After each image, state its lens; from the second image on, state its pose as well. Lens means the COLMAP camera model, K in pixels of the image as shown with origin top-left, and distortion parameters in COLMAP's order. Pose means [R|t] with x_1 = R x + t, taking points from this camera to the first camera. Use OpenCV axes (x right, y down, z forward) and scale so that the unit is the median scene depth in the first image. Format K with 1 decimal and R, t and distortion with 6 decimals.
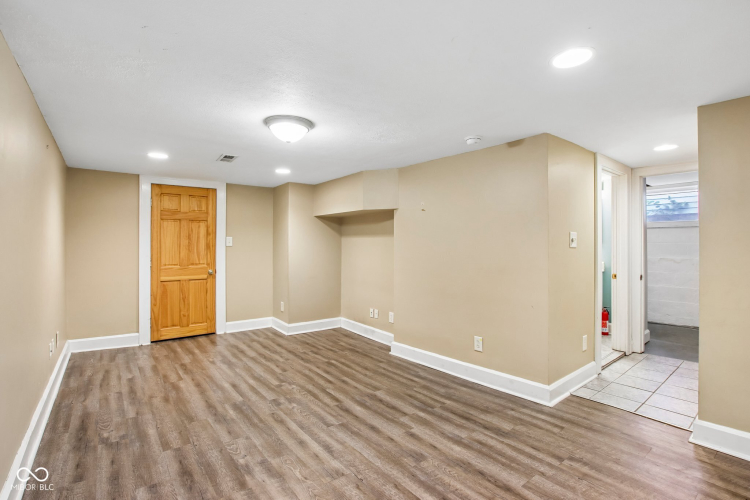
lens RADIAL K [[349.0, 0, 375.0], [0, 349.0, 250.0], [0, 0, 1]] dist [-0.026344, 0.000662]
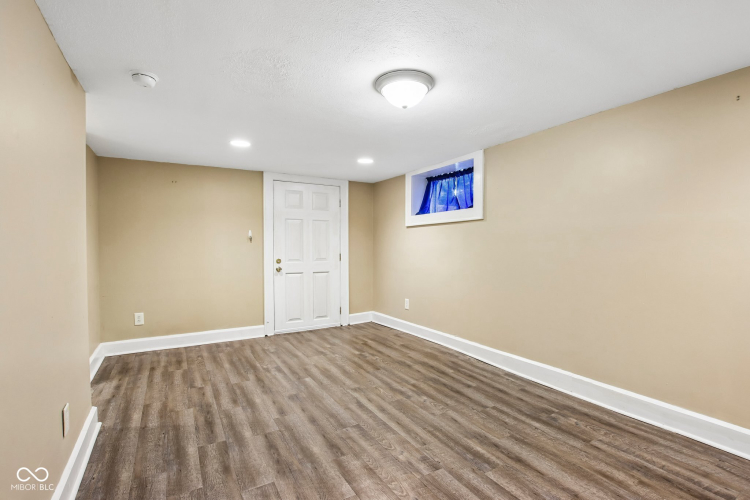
lens RADIAL K [[349.0, 0, 375.0], [0, 349.0, 250.0], [0, 0, 1]] dist [-0.026344, 0.000662]
pose [[-0.990641, -0.000746, 0.136494, -0.315021], [0.001929, 0.999809, 0.019465, 0.008668], [-0.136482, 0.019546, -0.990450, 1.952740]]
